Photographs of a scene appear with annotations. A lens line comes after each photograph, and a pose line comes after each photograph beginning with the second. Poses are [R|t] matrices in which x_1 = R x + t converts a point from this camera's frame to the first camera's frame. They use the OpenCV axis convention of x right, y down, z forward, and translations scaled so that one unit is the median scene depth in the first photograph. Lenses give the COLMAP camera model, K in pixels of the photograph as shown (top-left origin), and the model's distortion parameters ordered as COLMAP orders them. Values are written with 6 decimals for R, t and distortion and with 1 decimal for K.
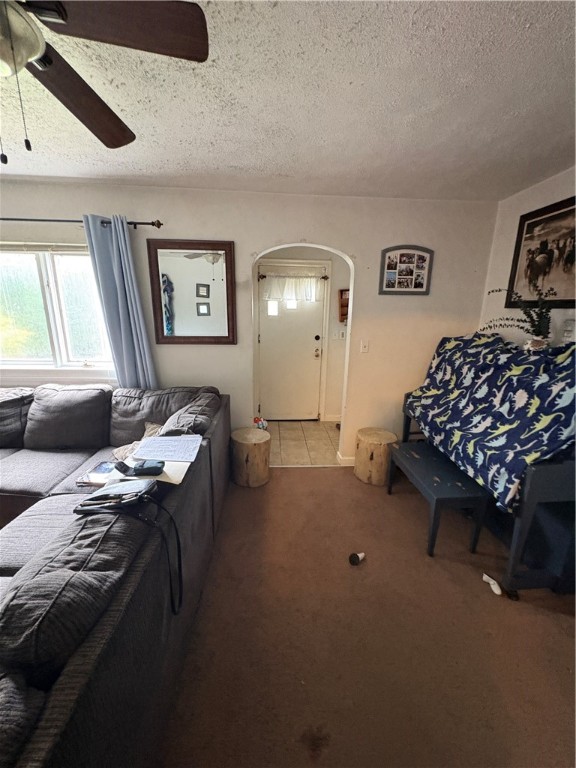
lens RADIAL K [[305.8, 0, 288.2], [0, 305.8, 385.0], [0, 0, 1]] dist [0.000460, 0.000128]
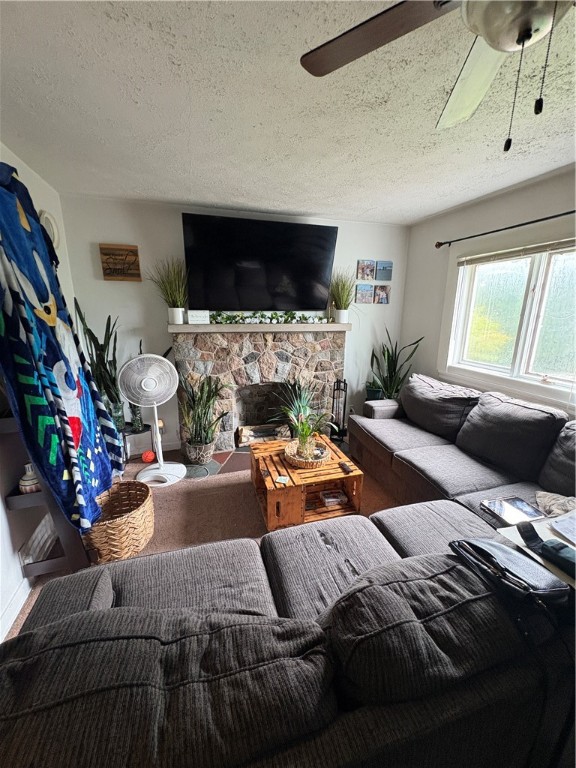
lens RADIAL K [[305.8, 0, 287.6], [0, 305.8, 384.4], [0, 0, 1]] dist [0.000460, 0.000128]
pose [[0.246478, 0.217458, -0.944437, -0.038152], [-0.237141, 0.958411, 0.158787, -0.025953], [0.939688, 0.184827, 0.287795, 0.101590]]
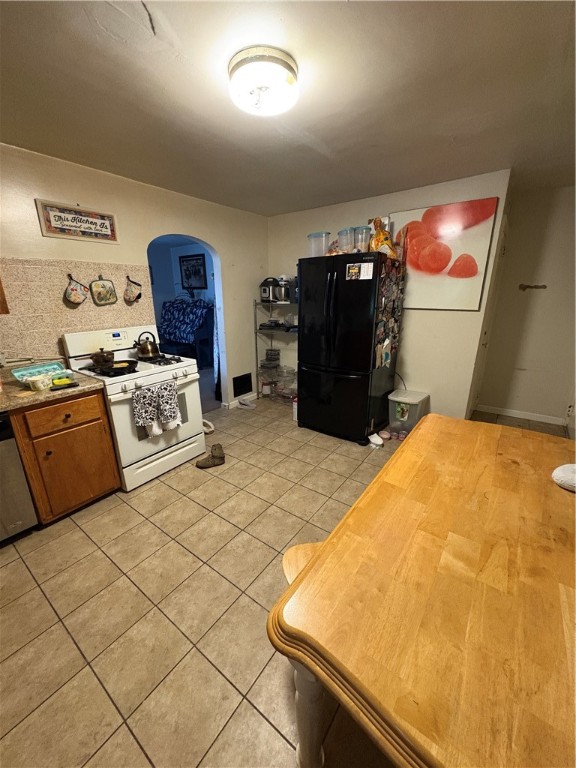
lens RADIAL K [[305.8, 0, 286.3], [0, 305.8, 384.2], [0, 0, 1]] dist [0.000460, 0.000128]
pose [[0.647740, -0.243945, 0.721751, -0.918989], [0.203031, 0.968364, 0.145086, 0.381659], [-0.734310, 0.052560, 0.676776, -1.571321]]
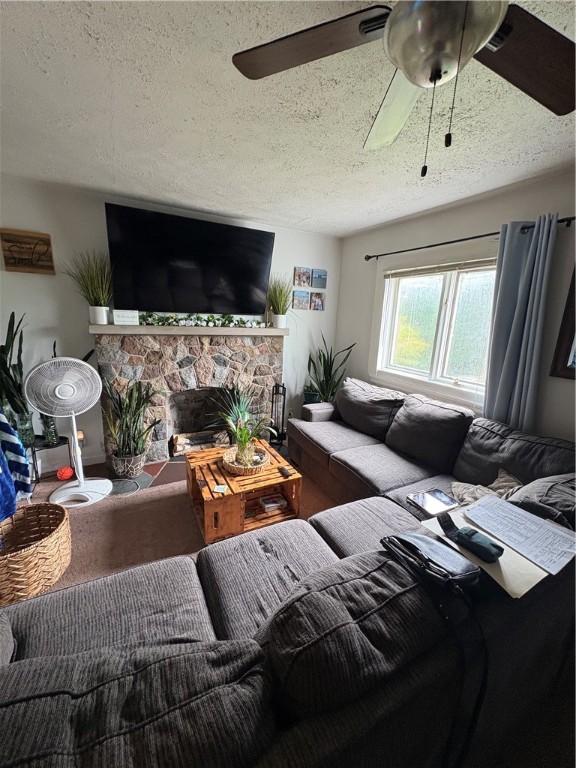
lens RADIAL K [[305.8, 0, 287.7], [0, 305.8, 384.3], [0, 0, 1]] dist [0.000460, 0.000128]
pose [[0.428558, 0.202383, -0.880556, -0.046037], [-0.251897, 0.962711, 0.098670, -0.029298], [0.867690, 0.179523, 0.463557, 0.108697]]
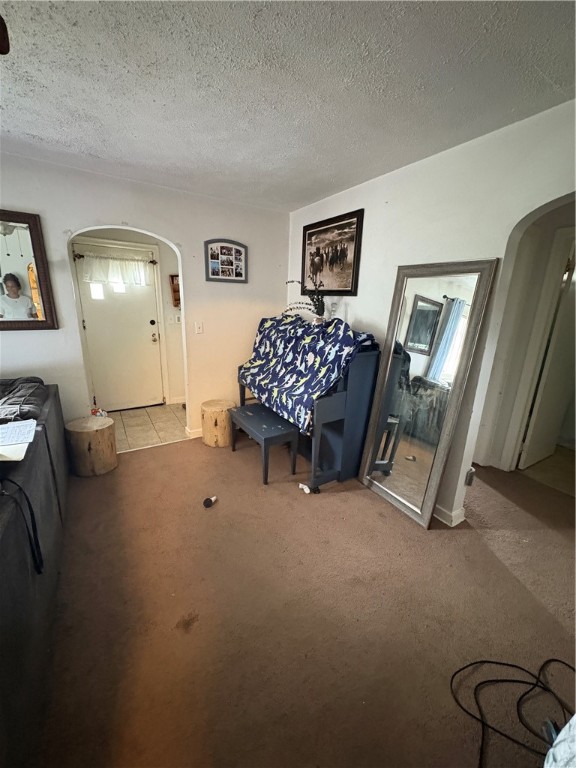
lens RADIAL K [[305.8, 0, 287.2], [0, 305.8, 386.0], [0, 0, 1]] dist [0.000460, 0.000128]
pose [[0.877991, -0.116333, 0.464326, -0.013072], [0.097466, 0.993145, 0.064528, 0.052690], [-0.468650, -0.011399, 0.883311, -0.166715]]
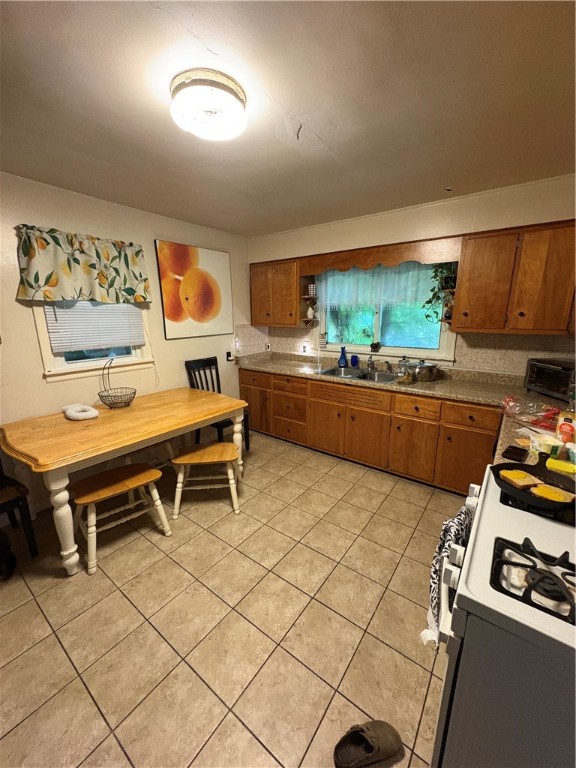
lens RADIAL K [[305.8, 0, 289.0], [0, 305.8, 385.4], [0, 0, 1]] dist [0.000460, 0.000128]
pose [[-0.647071, 0.161465, -0.745137, 1.417420], [-0.192065, 0.911279, 0.364254, -0.251661], [0.737842, 0.378813, -0.558650, 0.930041]]
